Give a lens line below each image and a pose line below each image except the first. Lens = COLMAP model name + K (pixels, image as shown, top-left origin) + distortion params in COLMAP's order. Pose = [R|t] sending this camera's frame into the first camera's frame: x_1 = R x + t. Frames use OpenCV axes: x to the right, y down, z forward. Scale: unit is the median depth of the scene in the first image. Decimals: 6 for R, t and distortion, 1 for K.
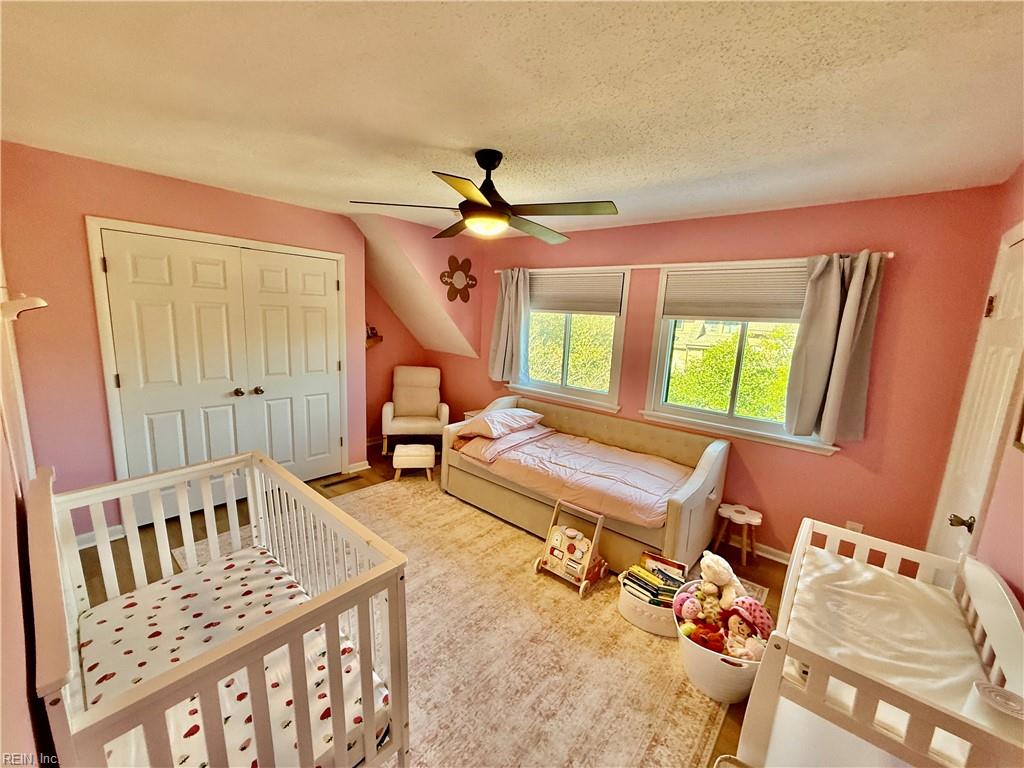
lens RADIAL K [[408.4, 0, 508.3], [0, 408.4, 389.3], [0, 0, 1]] dist [-0.000145, -0.000001]
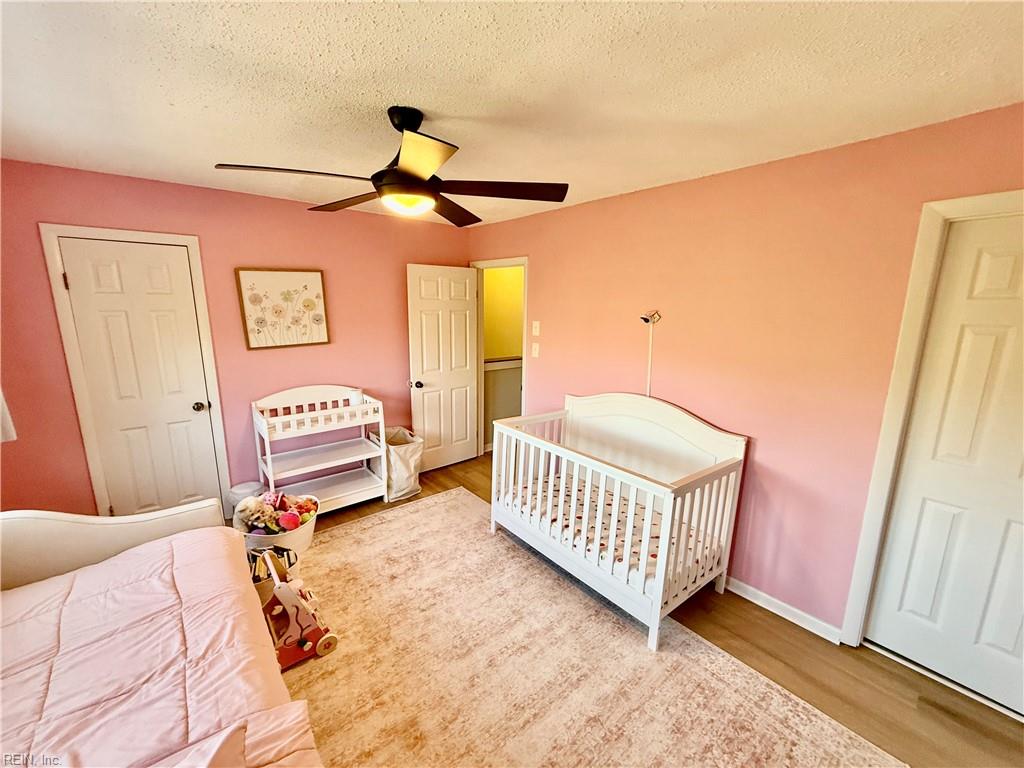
lens RADIAL K [[408.4, 0, 506.2], [0, 408.4, 388.8], [0, 0, 1]] dist [-0.000145, -0.000001]
pose [[-0.984052, -0.092860, 0.151716, -0.255707], [-0.027405, 0.921883, 0.386497, -0.243043], [-0.175755, 0.376176, -0.909726, 1.172331]]
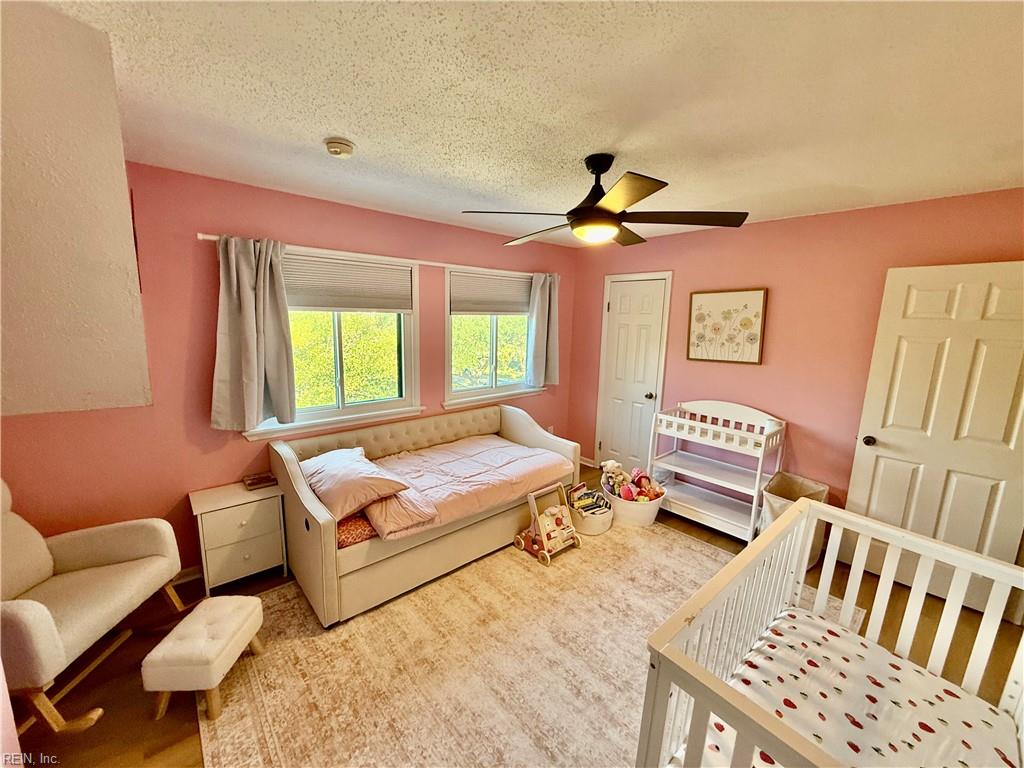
lens RADIAL K [[408.4, 0, 509.4], [0, 408.4, 389.4], [0, 0, 1]] dist [-0.000145, -0.000001]
pose [[0.134737, -0.222411, 0.965598, -0.690822], [0.164935, 0.965923, 0.199471, -0.172503], [-0.977058, 0.132385, 0.166829, 0.692394]]
